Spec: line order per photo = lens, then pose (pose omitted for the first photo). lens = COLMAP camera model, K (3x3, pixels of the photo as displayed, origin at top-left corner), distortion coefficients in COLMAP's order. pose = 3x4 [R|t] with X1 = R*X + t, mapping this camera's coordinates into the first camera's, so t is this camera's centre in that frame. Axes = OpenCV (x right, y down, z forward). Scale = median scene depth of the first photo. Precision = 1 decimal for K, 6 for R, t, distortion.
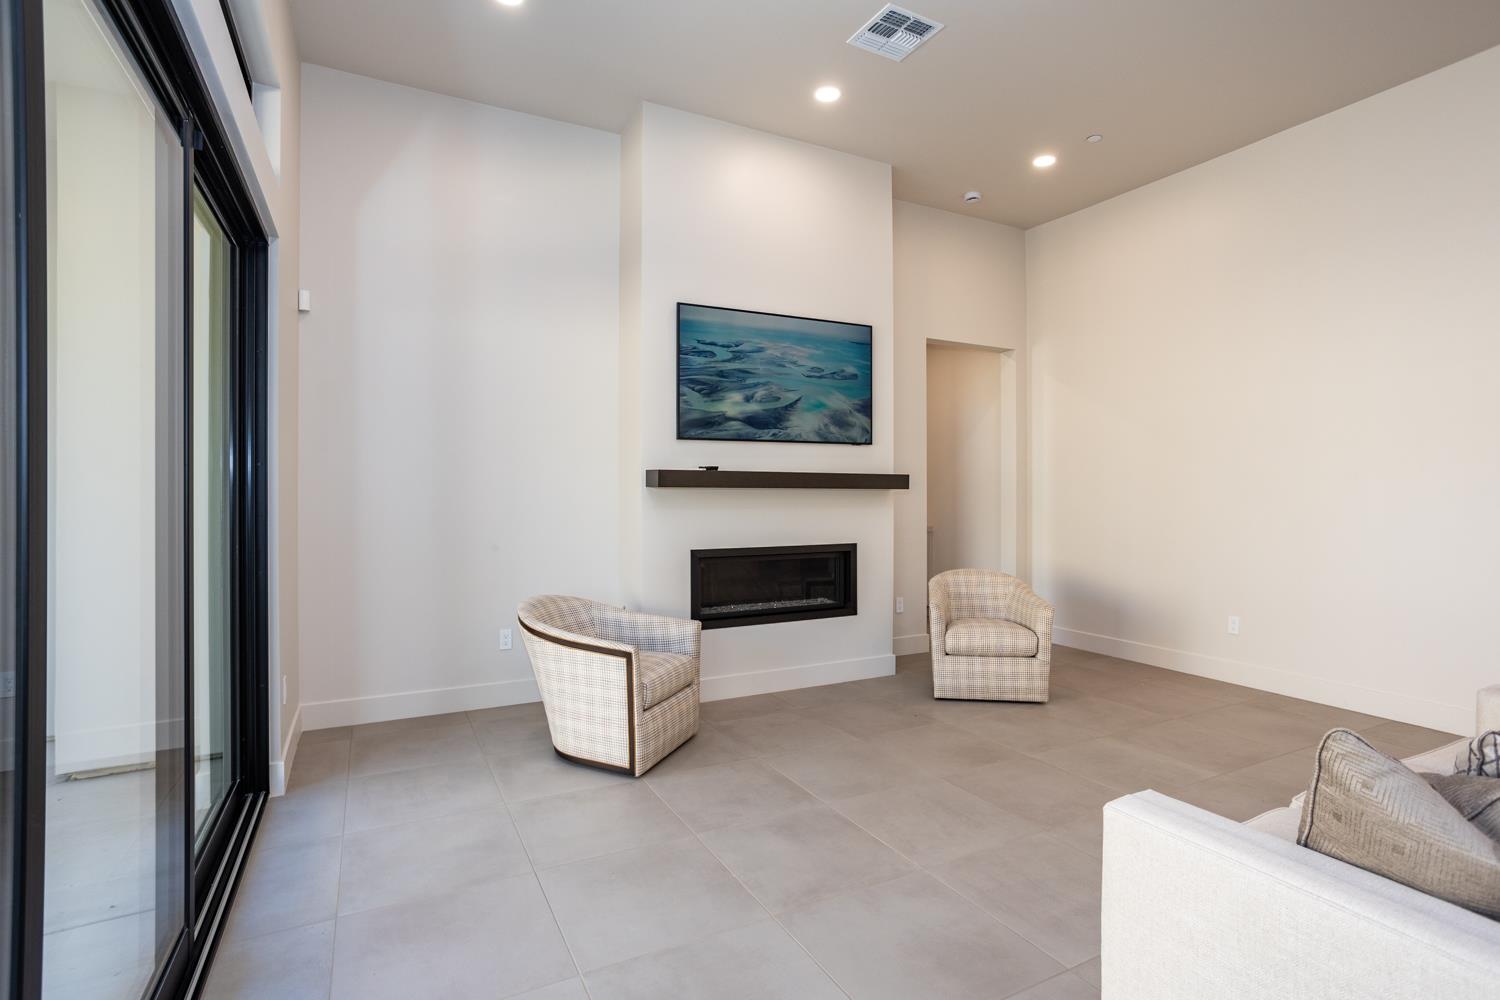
lens RADIAL K [[740.2, 0, 742.6], [0, 740.2, 492.8], [0, 0, 1]] dist [-0.002258, -0.000087]
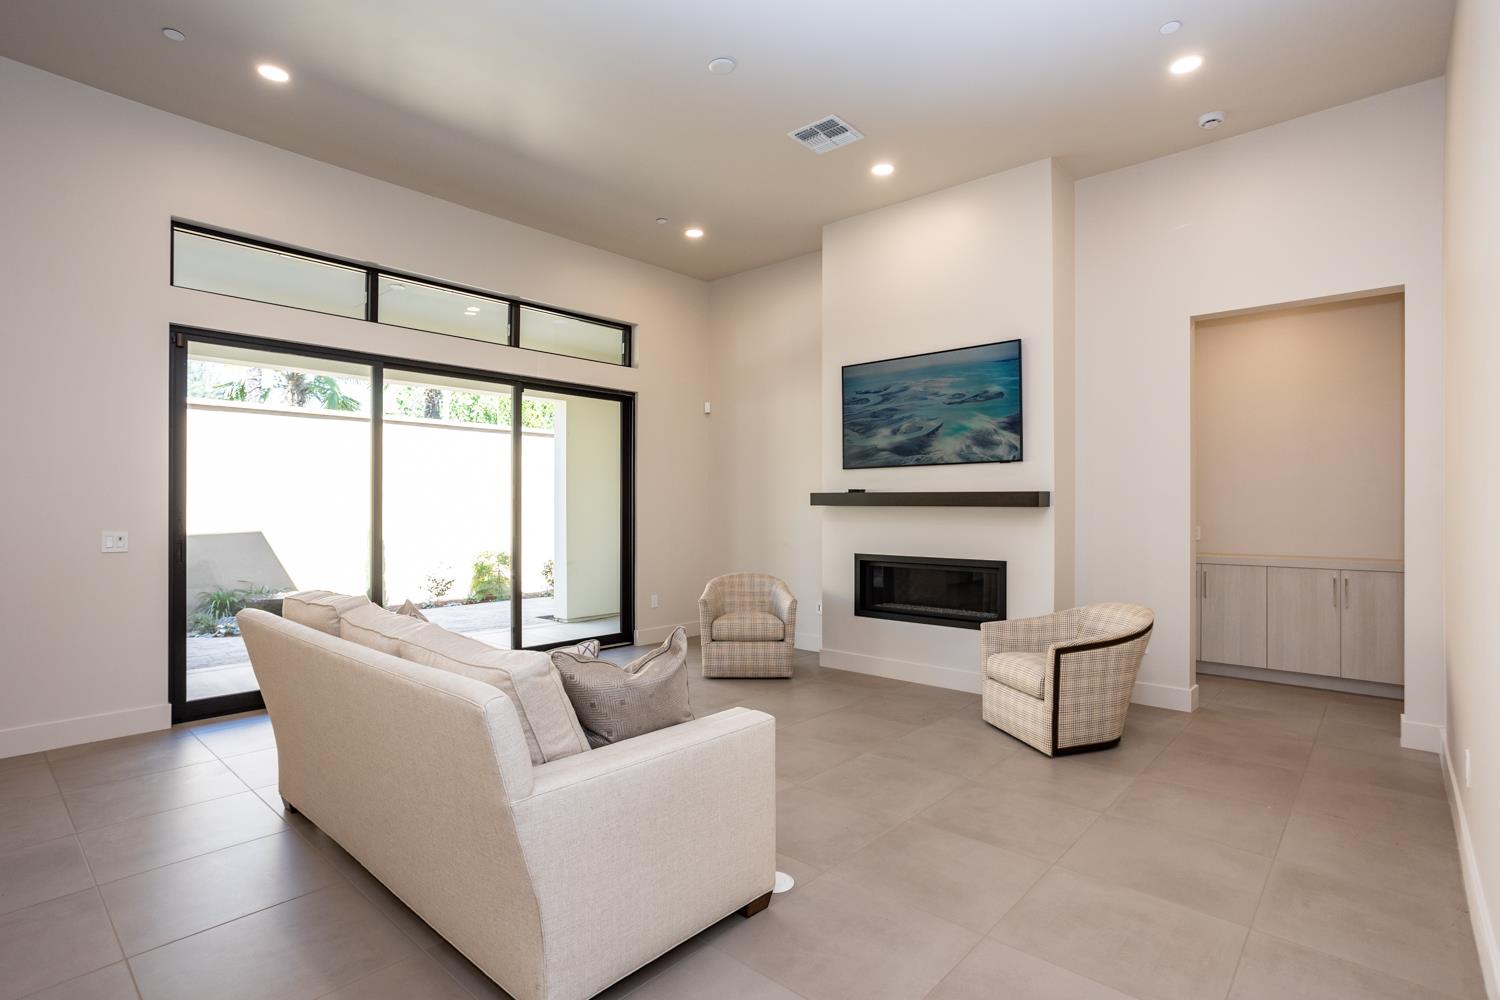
lens RADIAL K [[740.2, 0, 742.6], [0, 740.2, 492.8], [0, 0, 1]] dist [-0.002258, -0.000087]
pose [[0.363907, -0.013456, -0.931338, 1.013586], [0.002967, 0.999907, -0.013287, -0.012540], [0.931430, 0.002072, 0.363913, 0.326602]]
